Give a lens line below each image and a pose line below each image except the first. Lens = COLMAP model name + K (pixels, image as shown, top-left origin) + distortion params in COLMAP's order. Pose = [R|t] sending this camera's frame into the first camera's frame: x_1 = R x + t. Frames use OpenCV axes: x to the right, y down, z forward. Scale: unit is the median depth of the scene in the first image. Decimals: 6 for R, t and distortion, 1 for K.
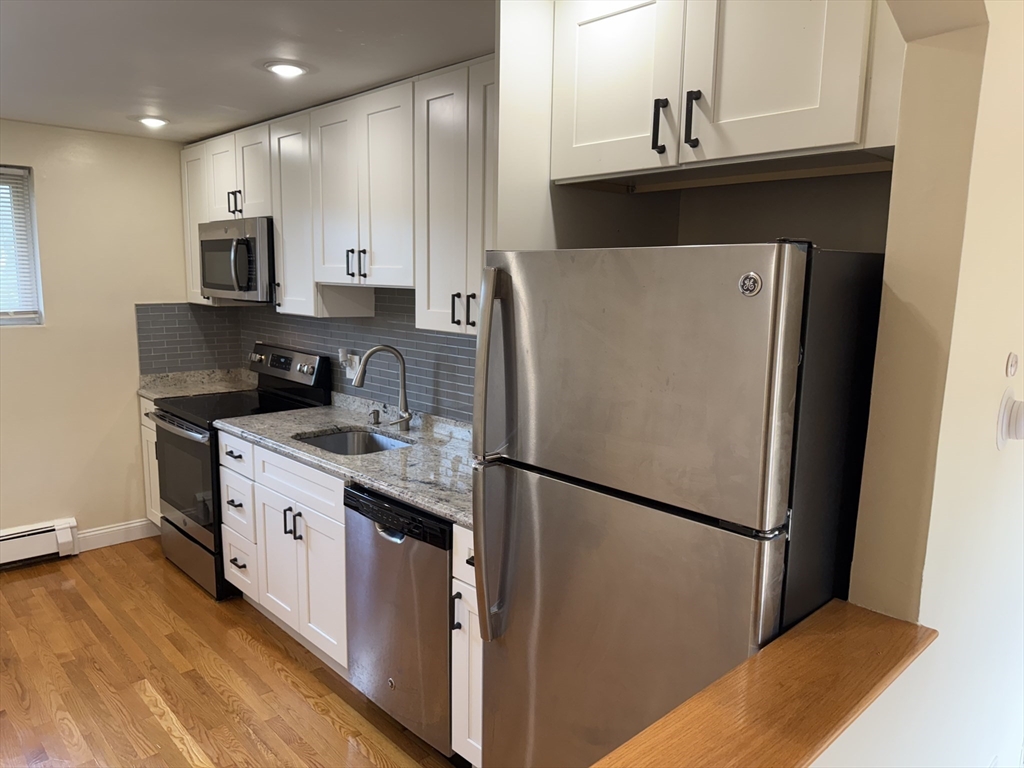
lens RADIAL K [[717.5, 0, 508.7], [0, 717.5, 390.2], [0, 0, 1]] dist [0.079045, -0.090353]
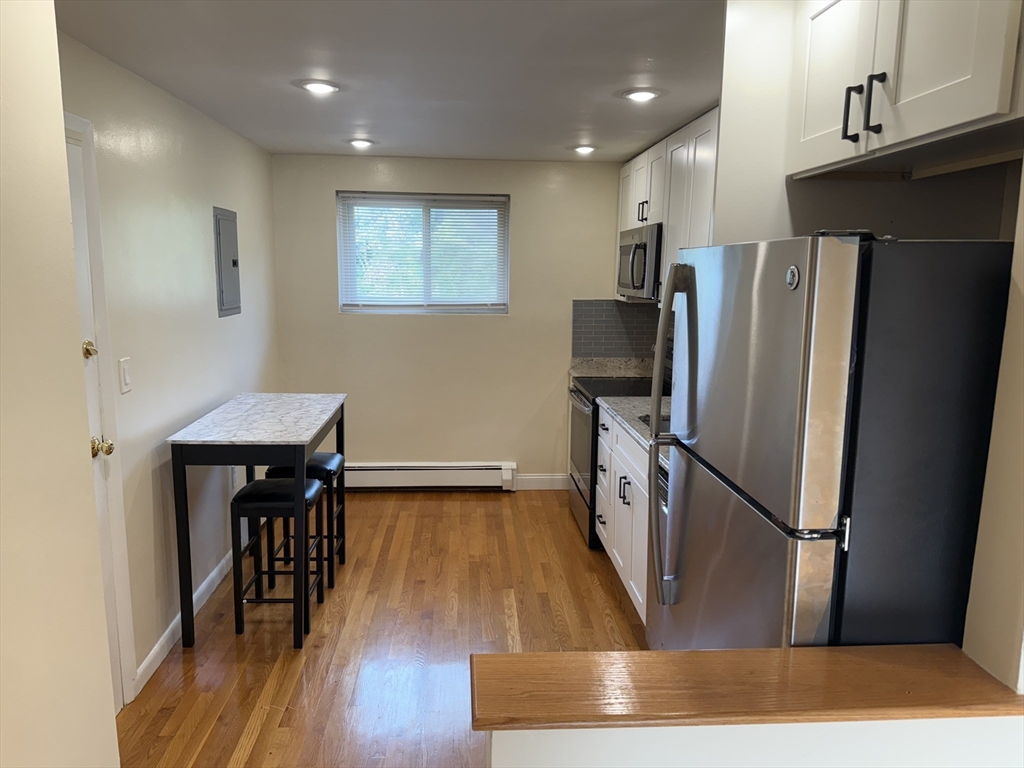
lens RADIAL K [[717.5, 0, 516.8], [0, 717.5, 384.1], [0, 0, 1]] dist [0.079045, -0.090353]
pose [[0.774666, 0.093880, -0.625363, 0.224820], [-0.100590, 0.994621, 0.024708, 0.004213], [0.624319, 0.043765, 0.779943, -0.002954]]
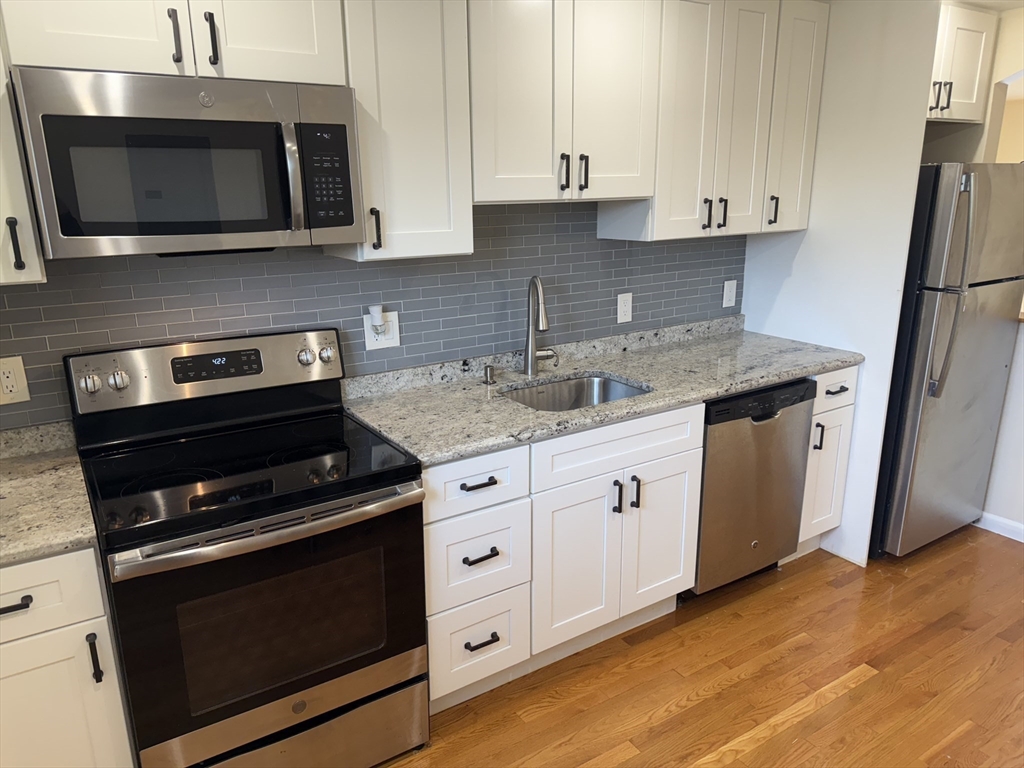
lens RADIAL K [[717.5, 0, 504.7], [0, 717.5, 384.6], [0, 0, 1]] dist [0.079045, -0.090353]
pose [[0.184764, -0.280147, 0.942008, -0.902762], [0.169238, 0.953262, 0.250300, -0.142402], [-0.968102, 0.113177, 0.223540, 0.790750]]
